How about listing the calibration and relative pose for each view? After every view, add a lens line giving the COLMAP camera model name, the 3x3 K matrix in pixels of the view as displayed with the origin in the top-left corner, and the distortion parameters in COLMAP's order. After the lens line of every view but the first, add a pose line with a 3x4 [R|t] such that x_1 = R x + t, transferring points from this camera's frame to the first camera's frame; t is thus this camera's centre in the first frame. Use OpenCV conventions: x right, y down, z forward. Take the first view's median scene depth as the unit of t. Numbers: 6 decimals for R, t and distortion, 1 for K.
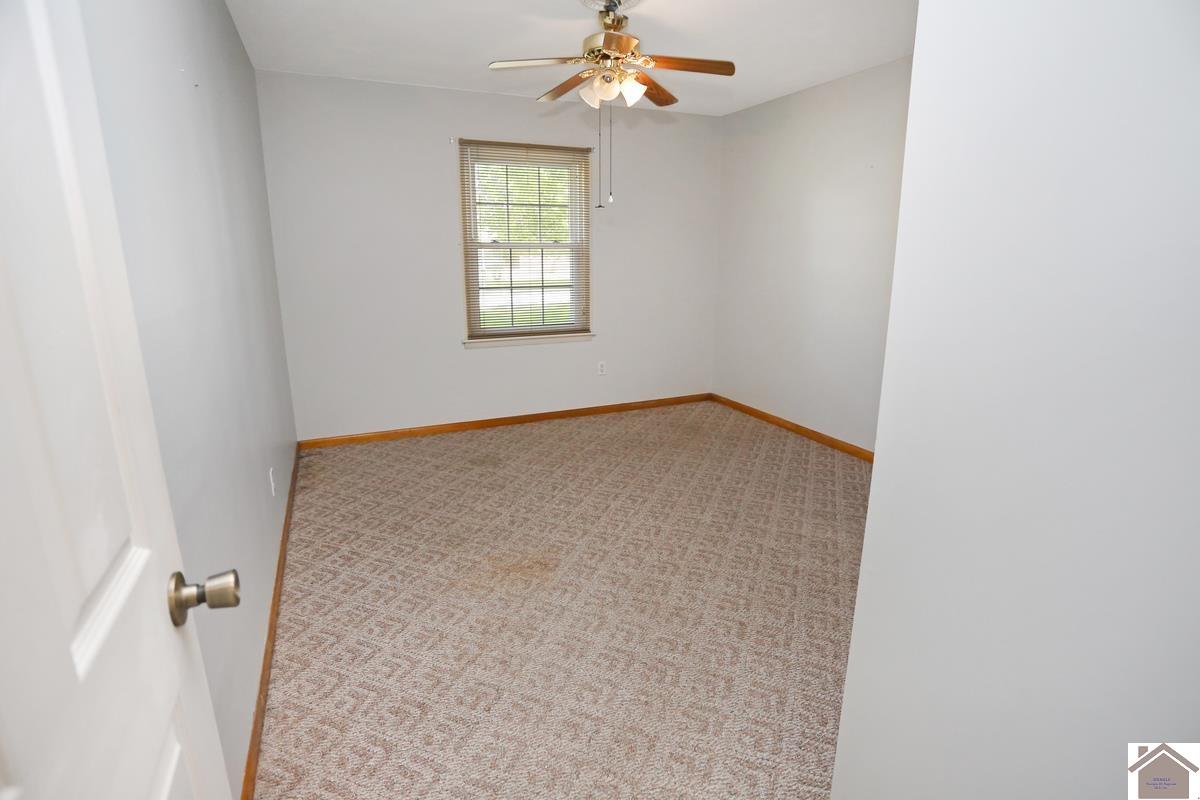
lens RADIAL K [[595.7, 0, 597.1], [0, 595.7, 401.2], [0, 0, 1]] dist [-0.088264, 0.034700]
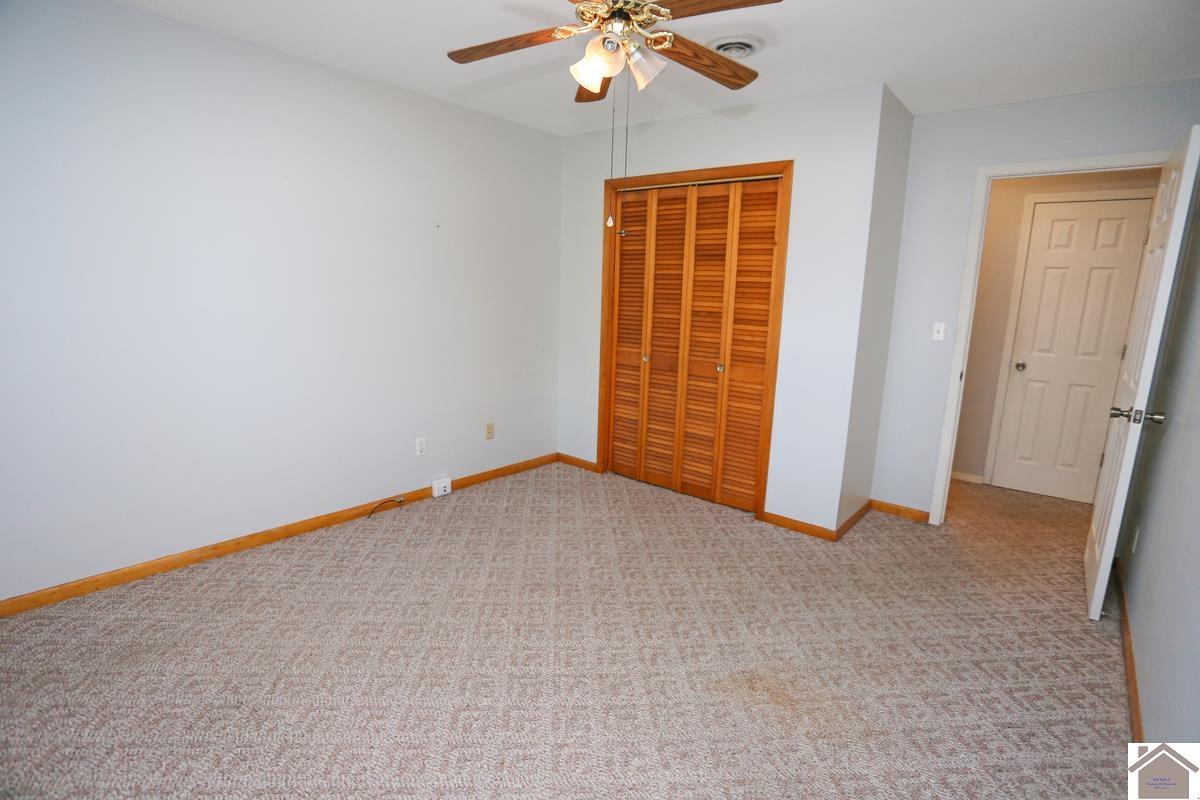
lens RADIAL K [[595.7, 0, 597.1], [0, 595.7, 401.2], [0, 0, 1]] dist [-0.088264, 0.034700]
pose [[-0.437436, -0.178214, 0.881414, -0.571118], [0.193639, 0.938504, 0.285858, -0.316778], [-0.878154, 0.295720, -0.376026, 1.246764]]
